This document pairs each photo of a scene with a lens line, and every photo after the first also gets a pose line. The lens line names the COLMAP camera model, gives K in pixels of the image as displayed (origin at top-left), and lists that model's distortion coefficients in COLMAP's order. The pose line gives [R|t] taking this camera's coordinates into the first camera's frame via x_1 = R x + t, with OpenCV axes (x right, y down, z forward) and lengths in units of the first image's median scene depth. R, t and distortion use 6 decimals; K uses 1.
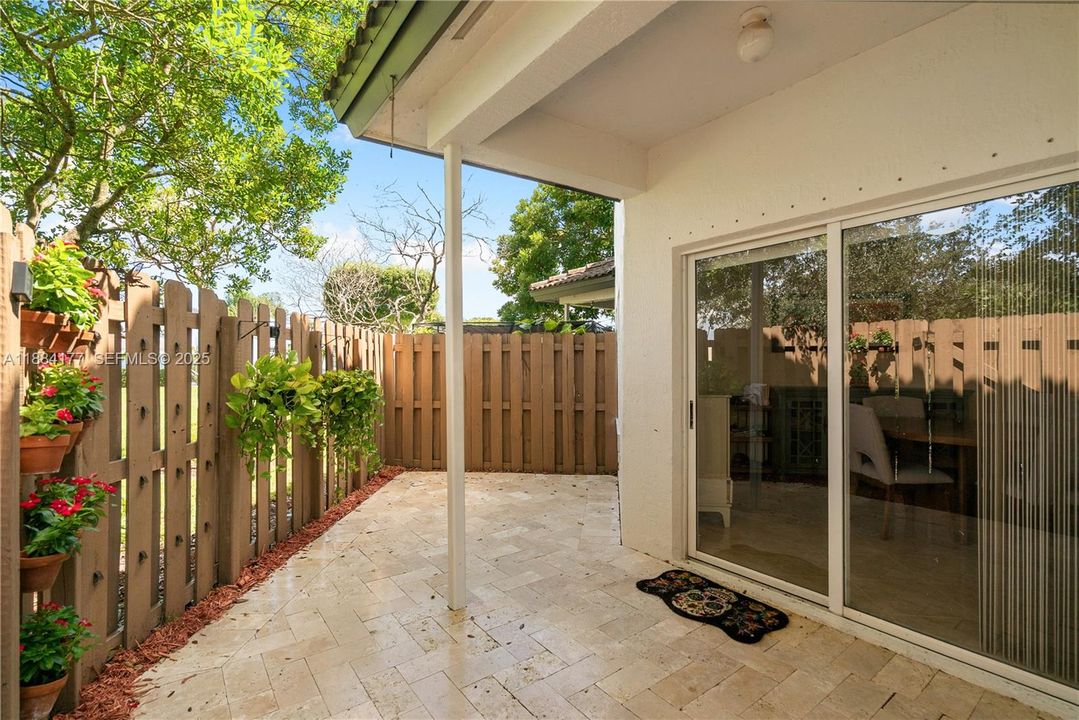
lens RADIAL K [[488.6, 0, 539.5], [0, 488.6, 360.0], [0, 0, 1]] dist [-0.002326, -0.000474]
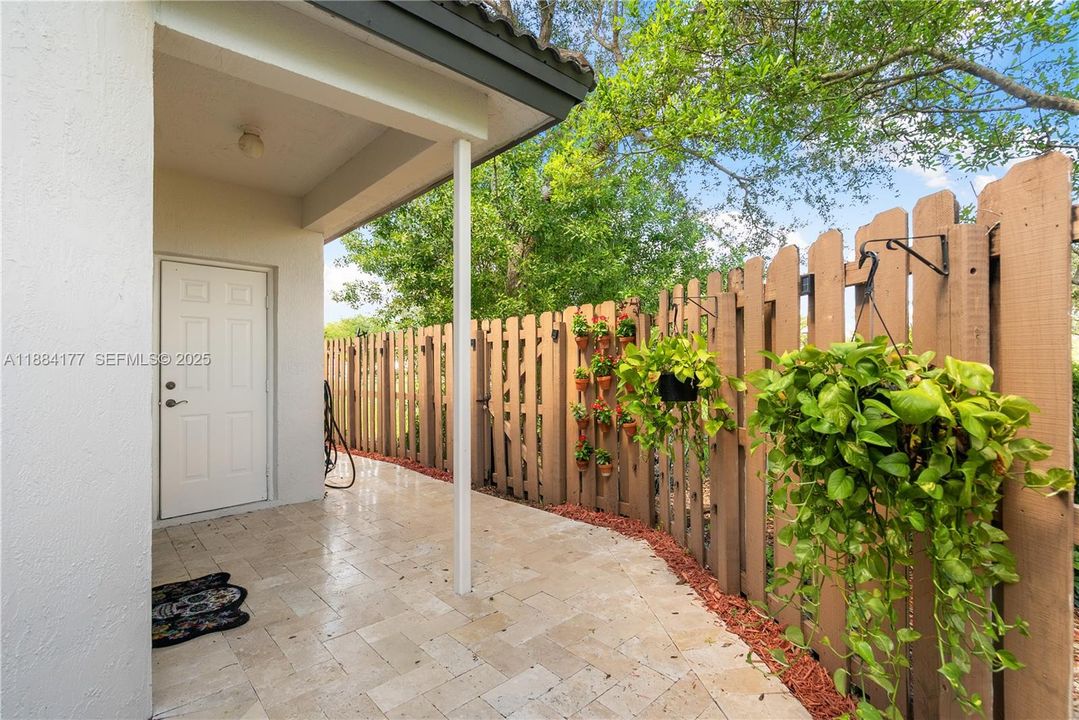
lens RADIAL K [[488.6, 0, 539.5], [0, 488.6, 360.0], [0, 0, 1]] dist [-0.002326, -0.000474]
pose [[-0.993545, 0.012657, -0.112729, -0.218467], [0.015016, 0.999685, -0.020100, 0.051426], [0.112439, -0.021663, -0.993422, 2.023905]]
